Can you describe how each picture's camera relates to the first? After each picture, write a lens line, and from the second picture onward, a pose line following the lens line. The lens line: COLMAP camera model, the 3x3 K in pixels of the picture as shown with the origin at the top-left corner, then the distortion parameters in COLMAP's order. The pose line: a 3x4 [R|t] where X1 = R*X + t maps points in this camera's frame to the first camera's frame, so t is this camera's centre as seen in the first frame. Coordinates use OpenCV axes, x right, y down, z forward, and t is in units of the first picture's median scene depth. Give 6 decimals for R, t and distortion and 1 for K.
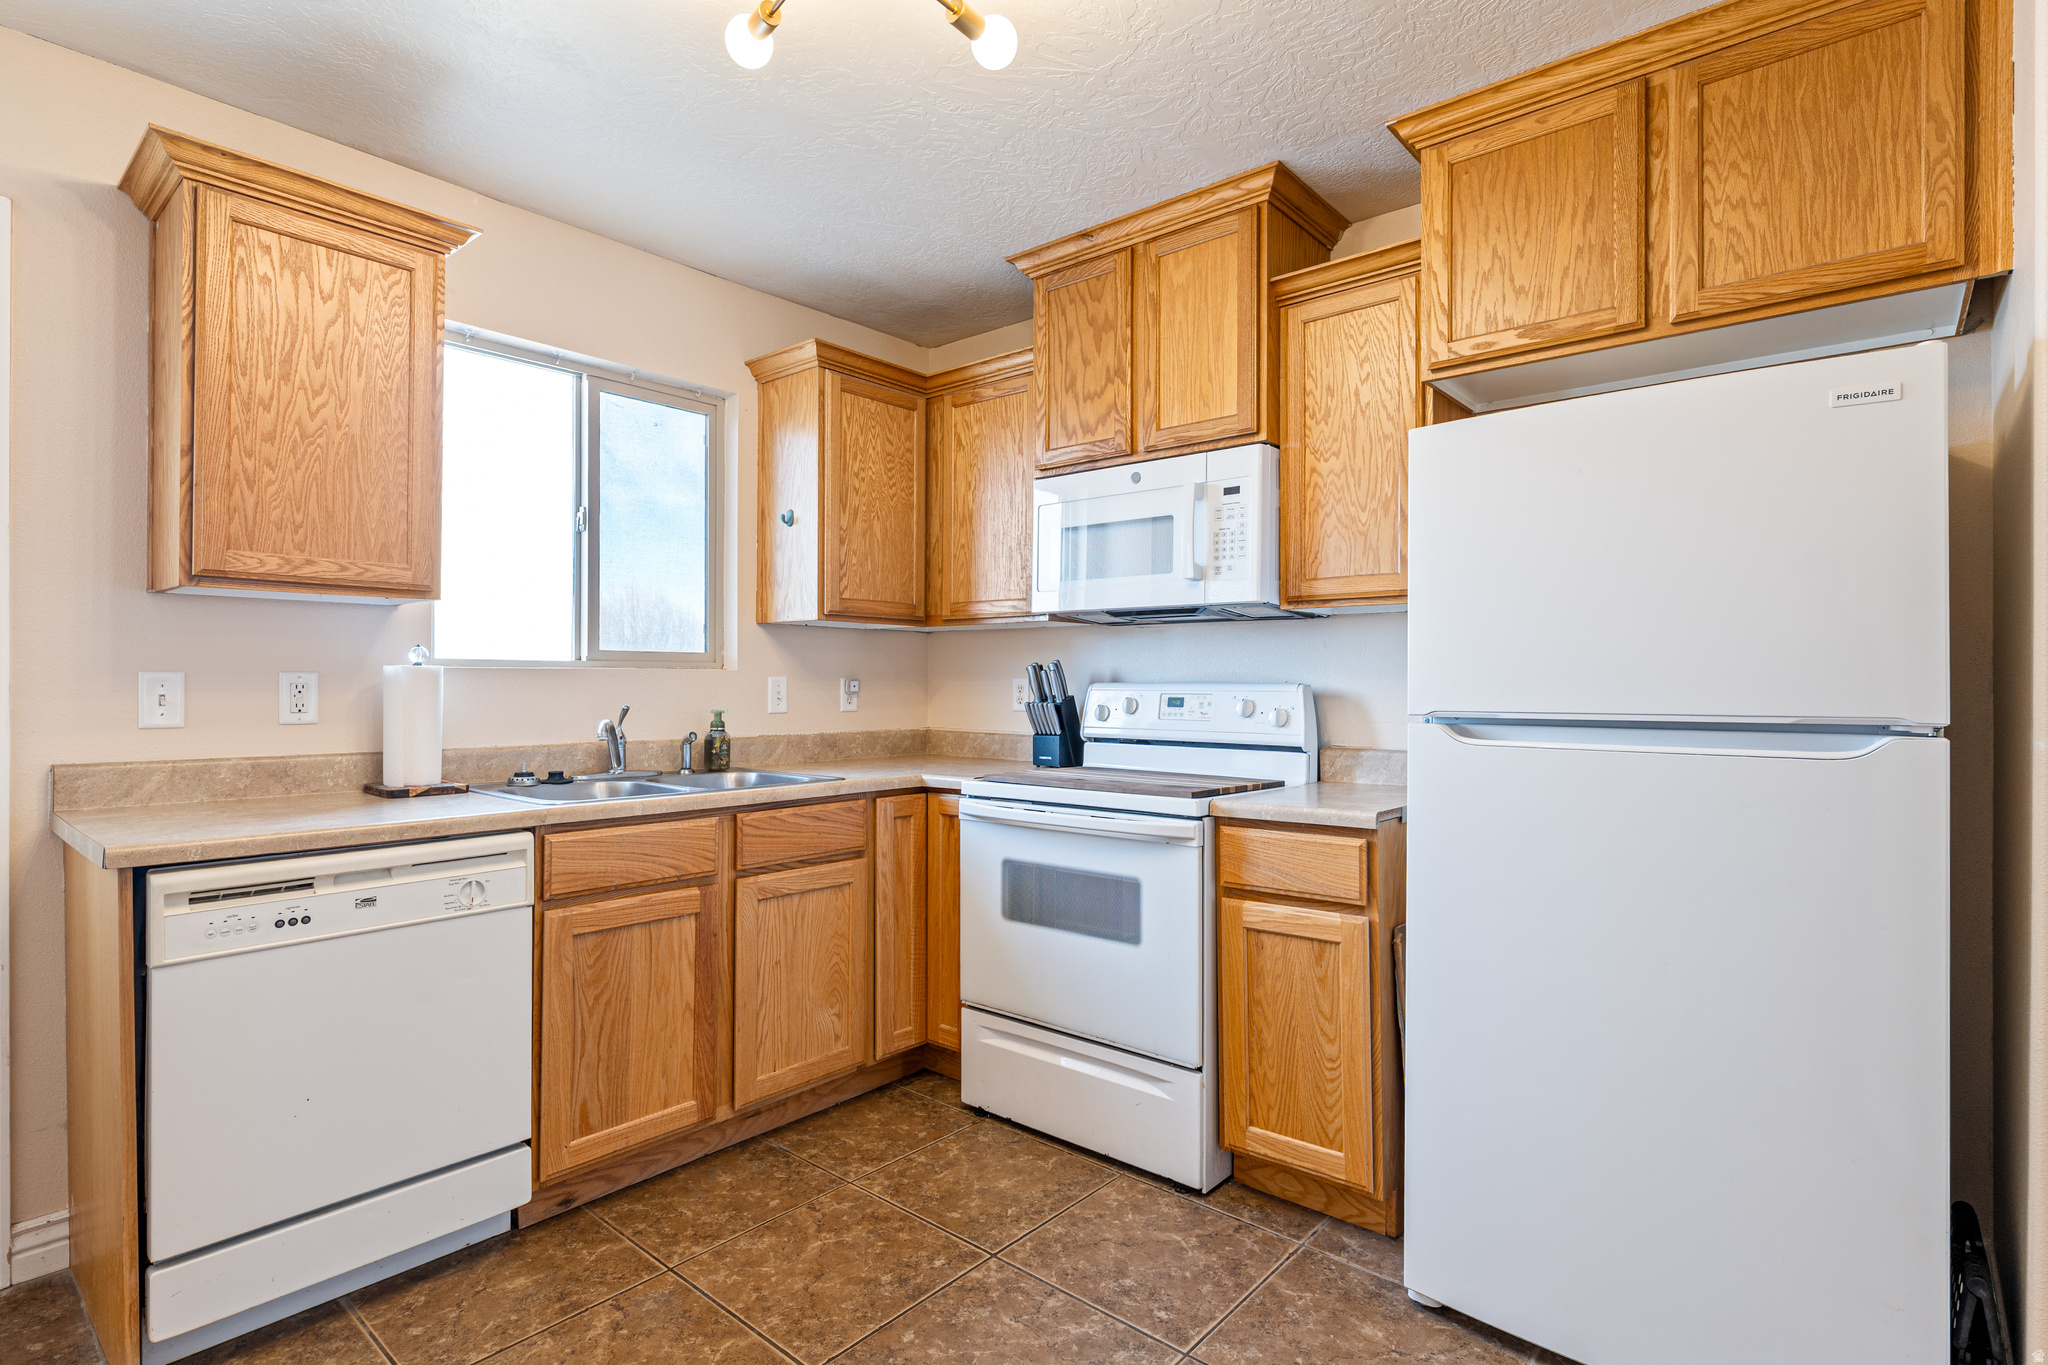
lens RADIAL K [[1002.3, 0, 1024.0], [0, 1002.3, 682.5], [0, 0, 1]] dist [0.001221, -0.000140]
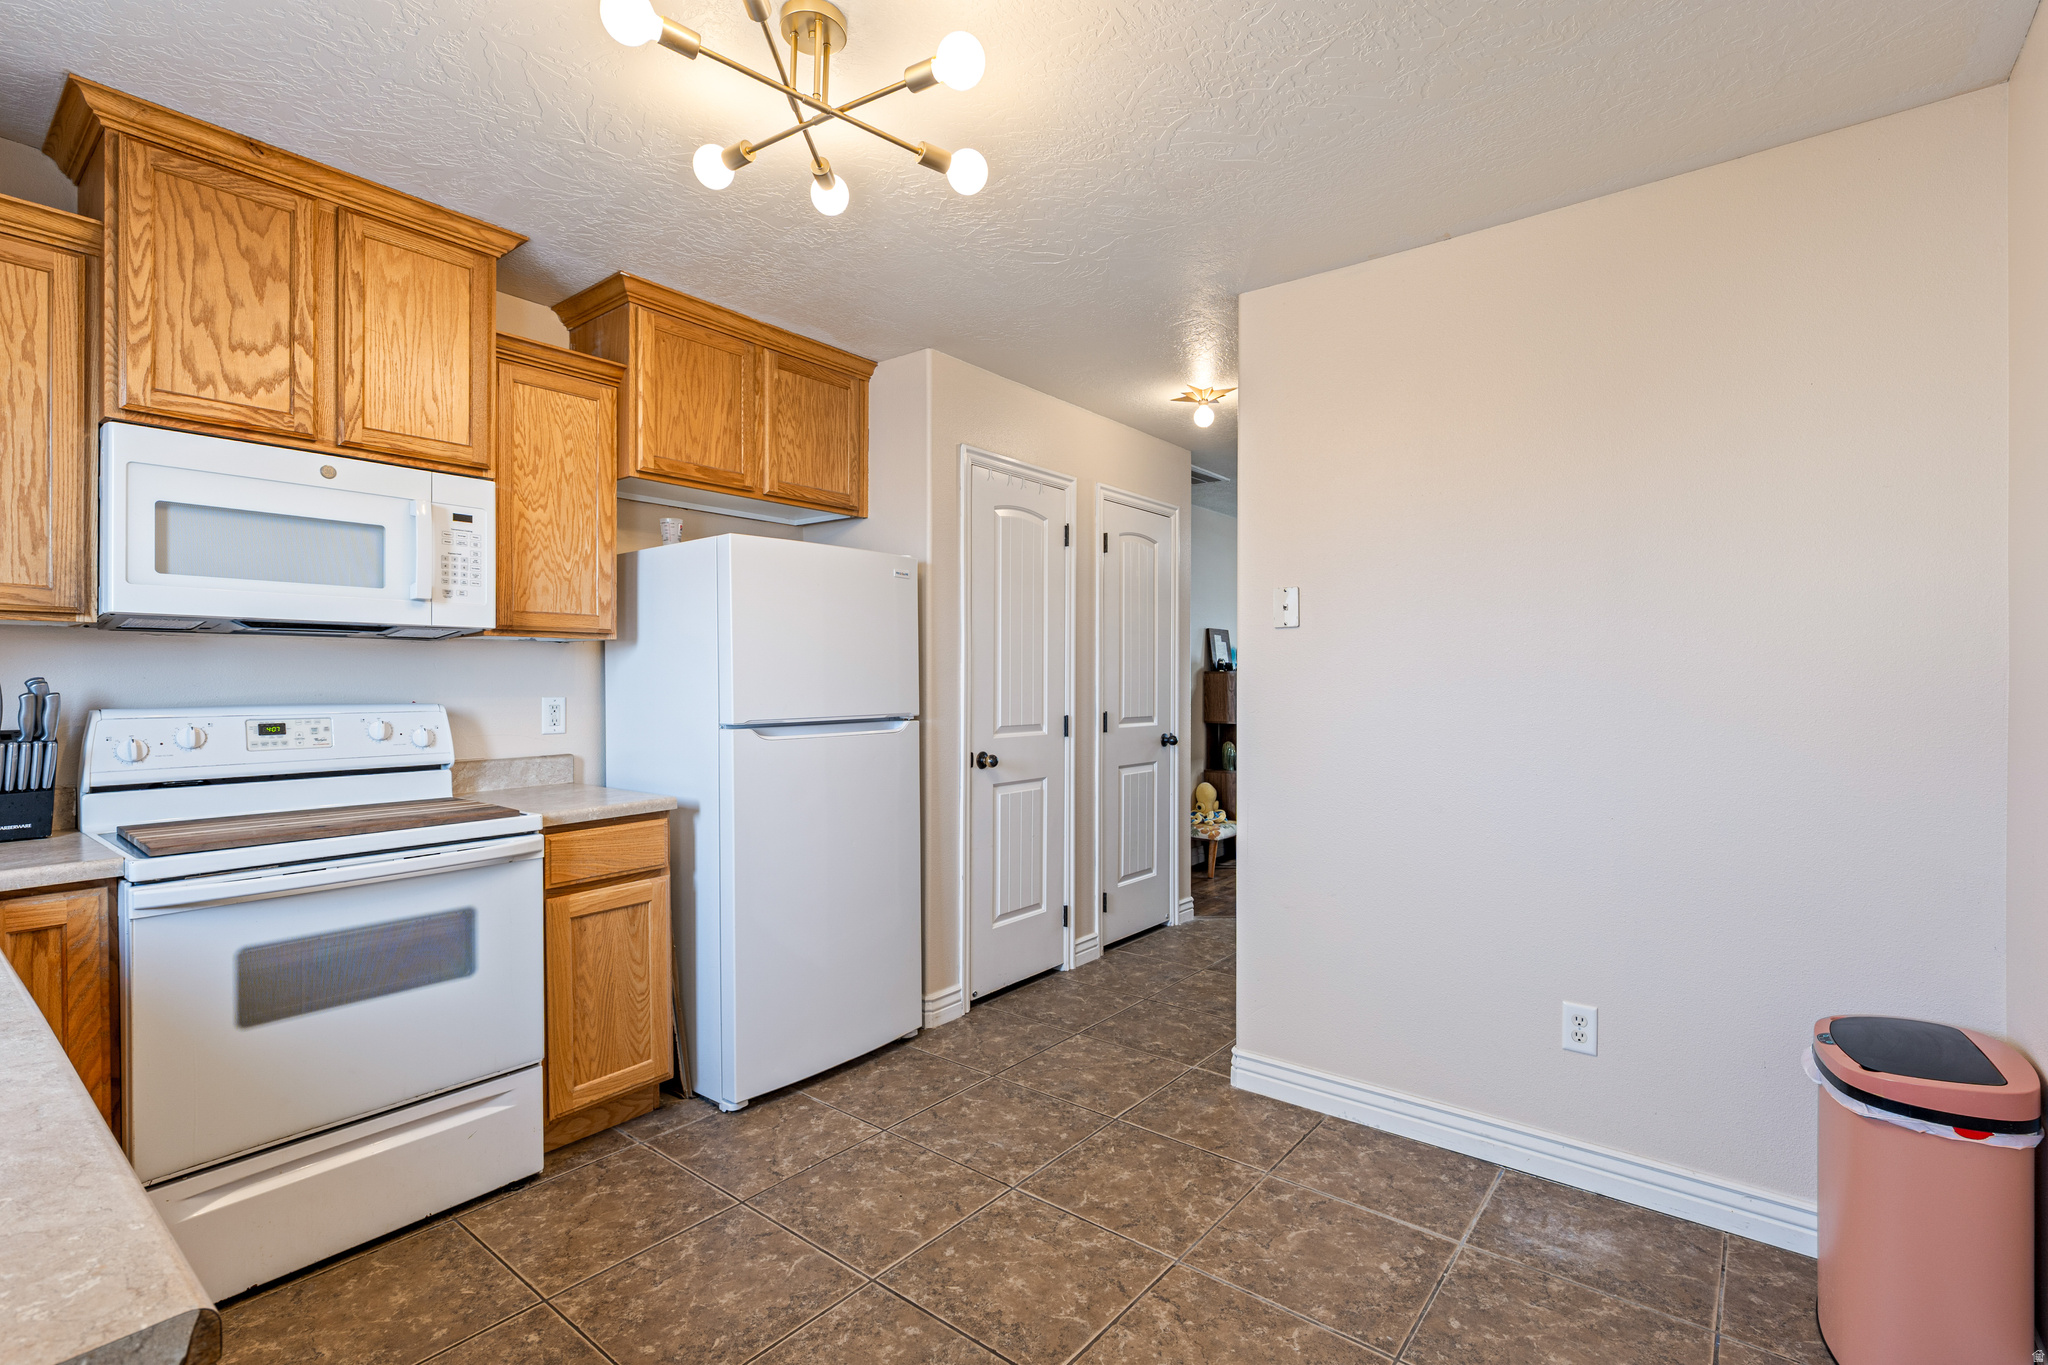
lens RADIAL K [[937.8, 0, 1024.0], [0, 937.8, 682.5], [0, 0, 1]] dist [0.001780, 0.000460]
pose [[-0.031297, -0.007927, 0.999479, -0.807462], [-0.000602, 0.999969, 0.007912, -0.032359], [-0.999510, -0.000354, -0.031301, 0.475652]]
